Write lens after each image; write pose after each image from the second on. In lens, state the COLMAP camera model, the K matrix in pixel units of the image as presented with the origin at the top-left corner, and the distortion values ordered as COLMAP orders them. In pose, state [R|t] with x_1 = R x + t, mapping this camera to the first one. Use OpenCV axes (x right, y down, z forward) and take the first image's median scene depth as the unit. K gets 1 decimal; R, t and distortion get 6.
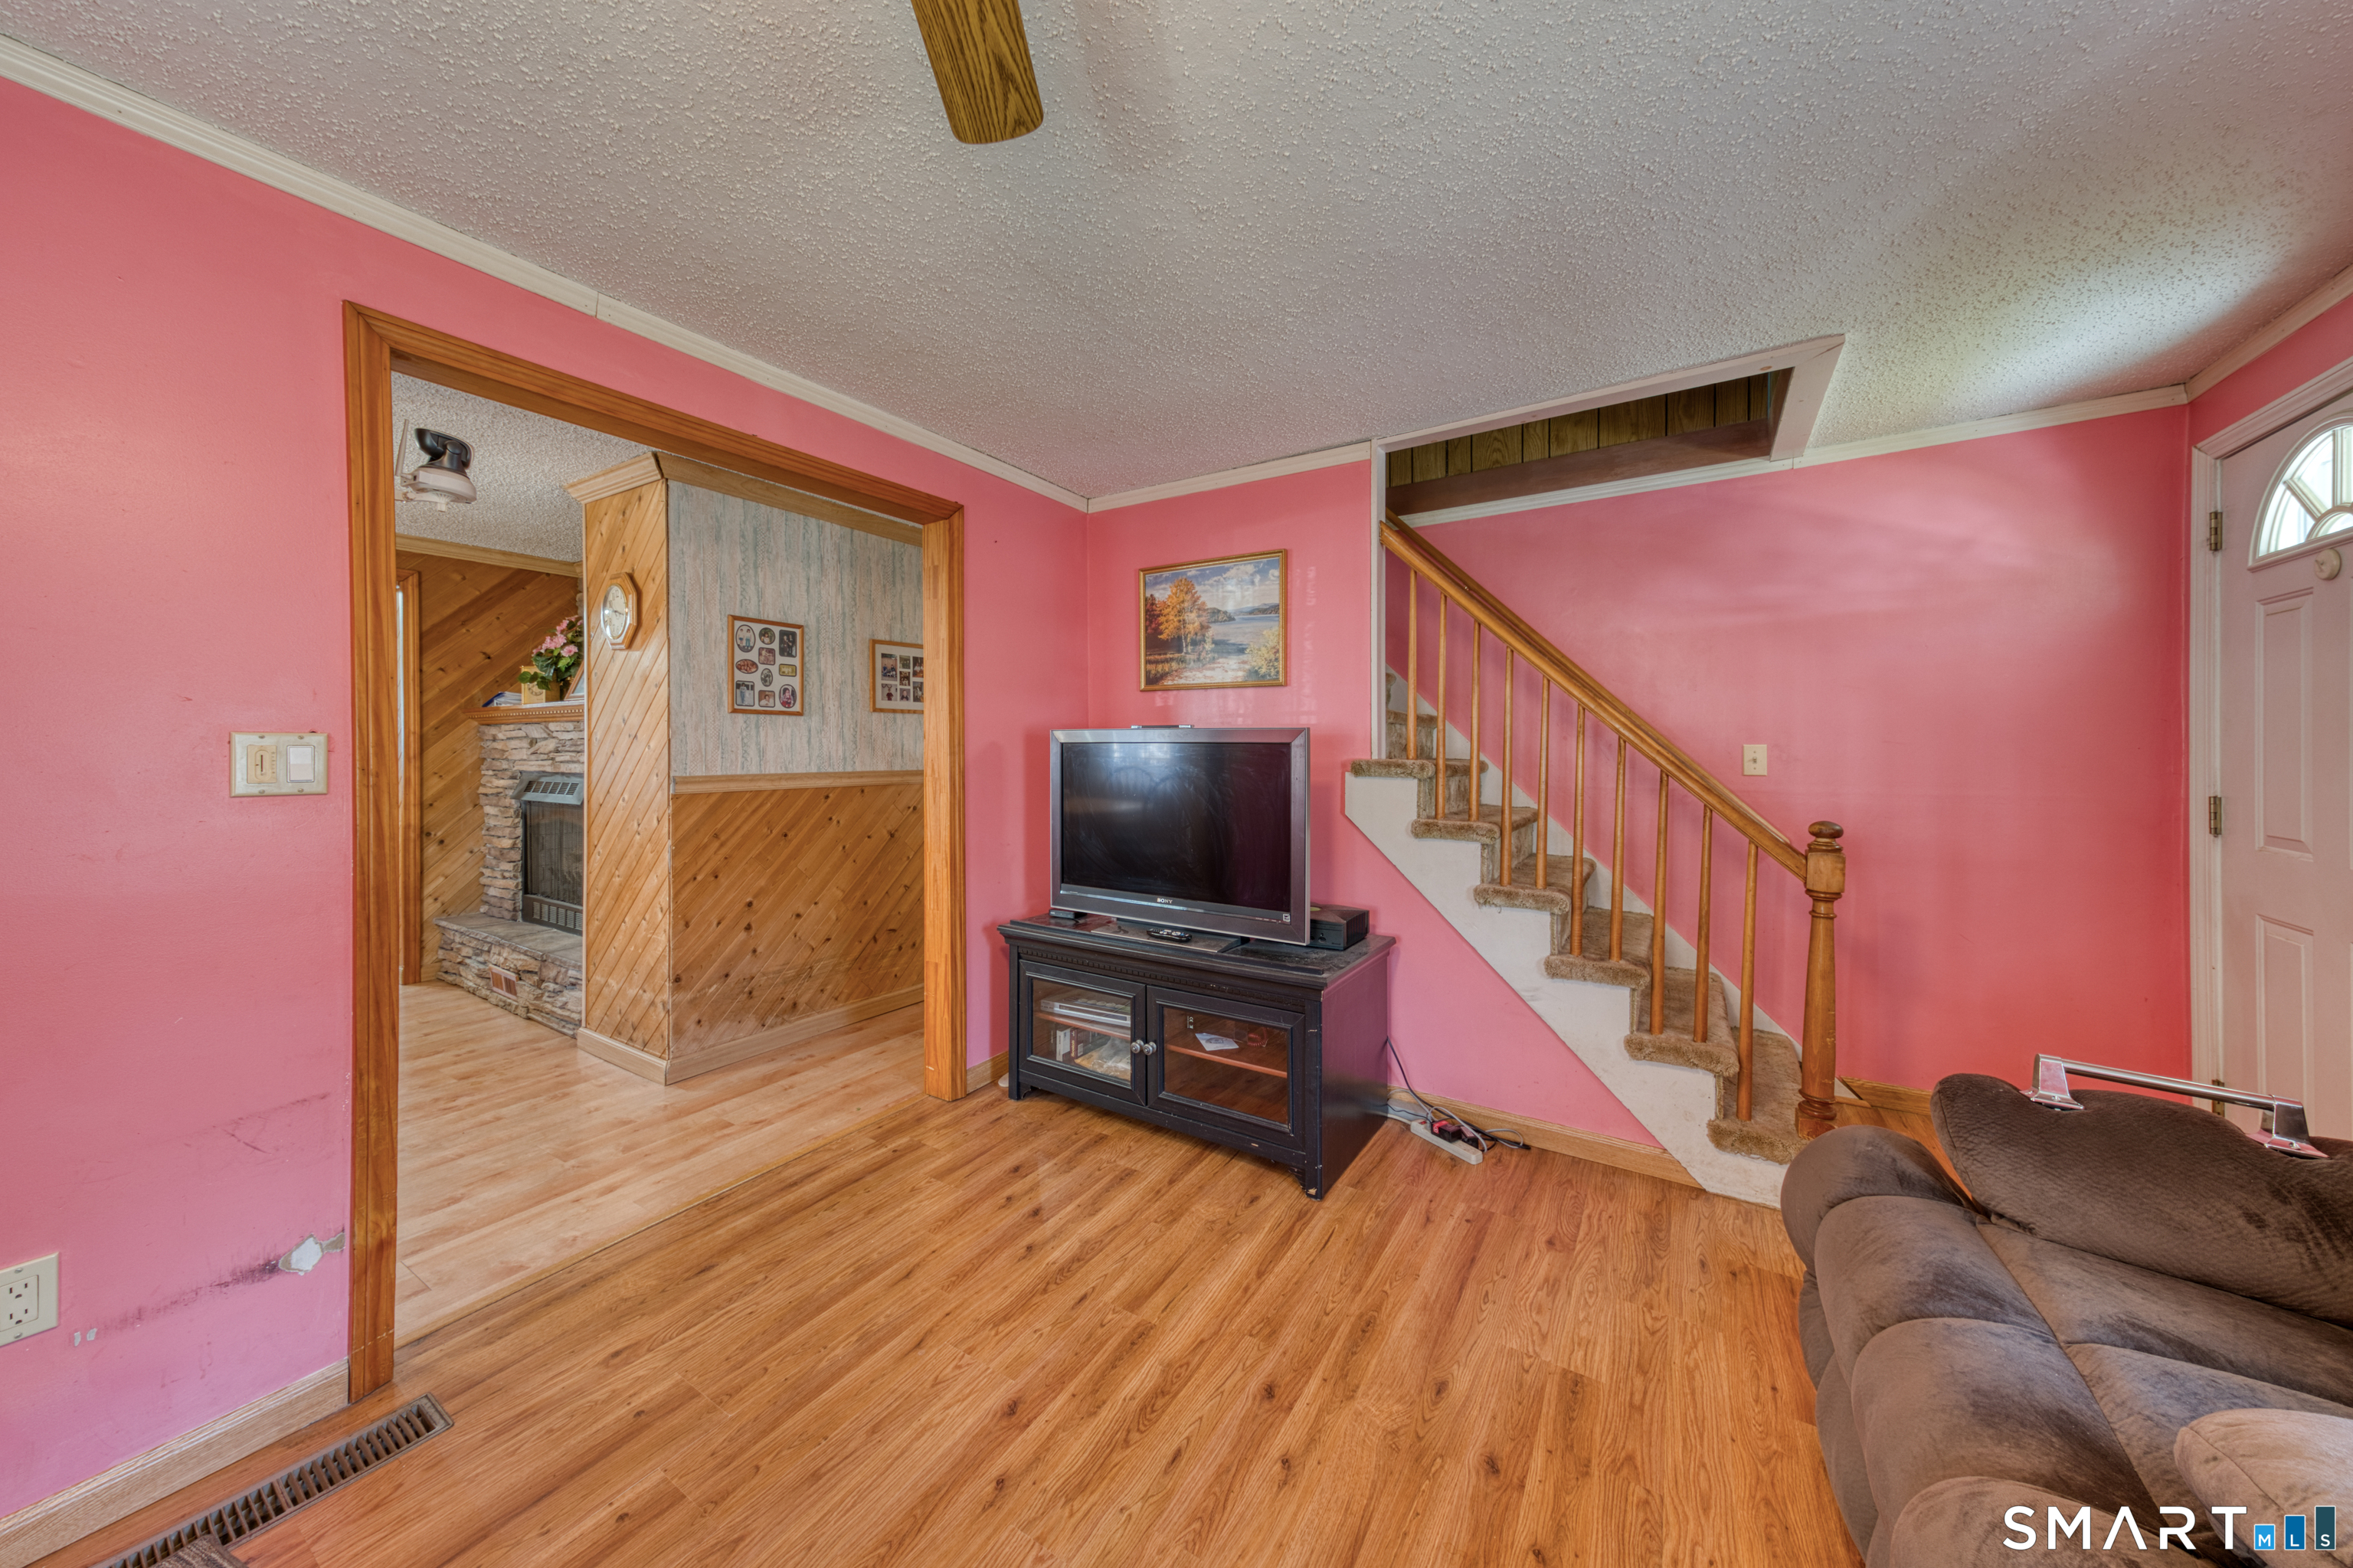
lens RADIAL K [[804.7, 0, 1165.8], [0, 804.7, 748.3], [0, 0, 1]] dist [0.023851, -0.000682]
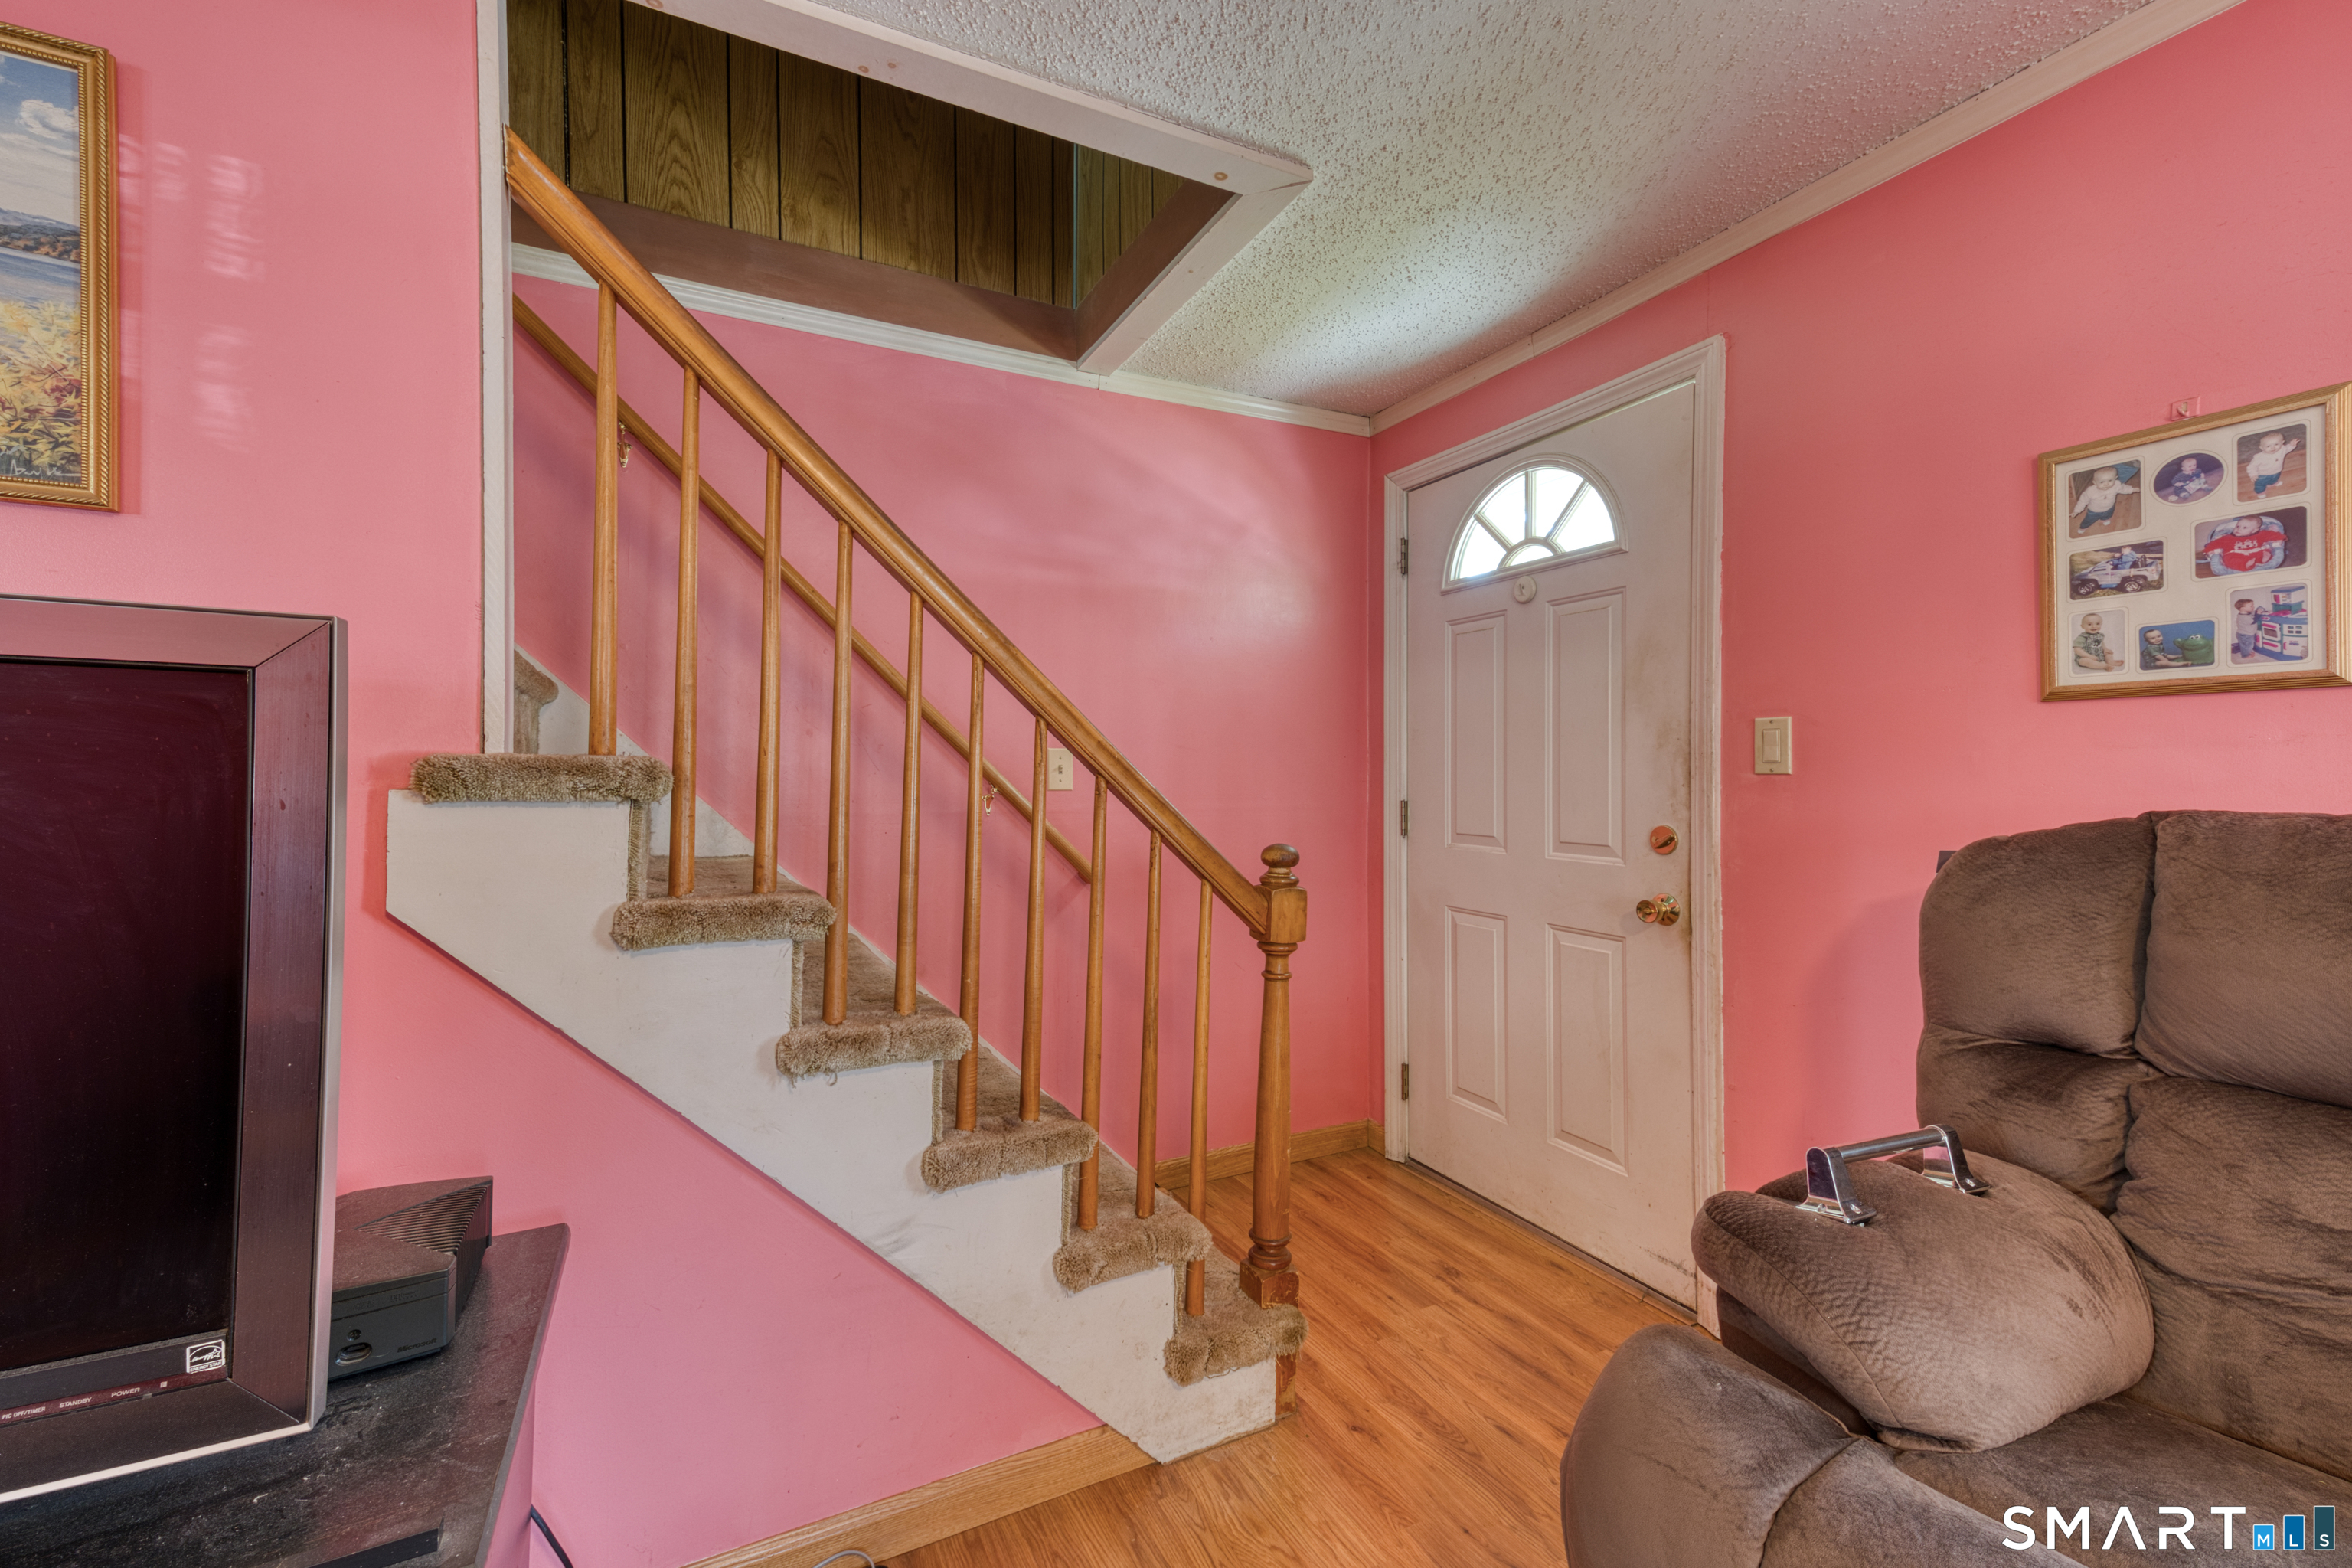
lens RADIAL K [[976.0, 0, 1208.4], [0, 976.0, 767.5], [0, 0, 1]] dist [0.030889, -0.002678]
pose [[0.485113, 0.012360, 0.874364, 0.022889], [-0.000618, 0.999905, -0.013792, 0.030204], [-0.874451, 0.006151, 0.485075, 0.570418]]
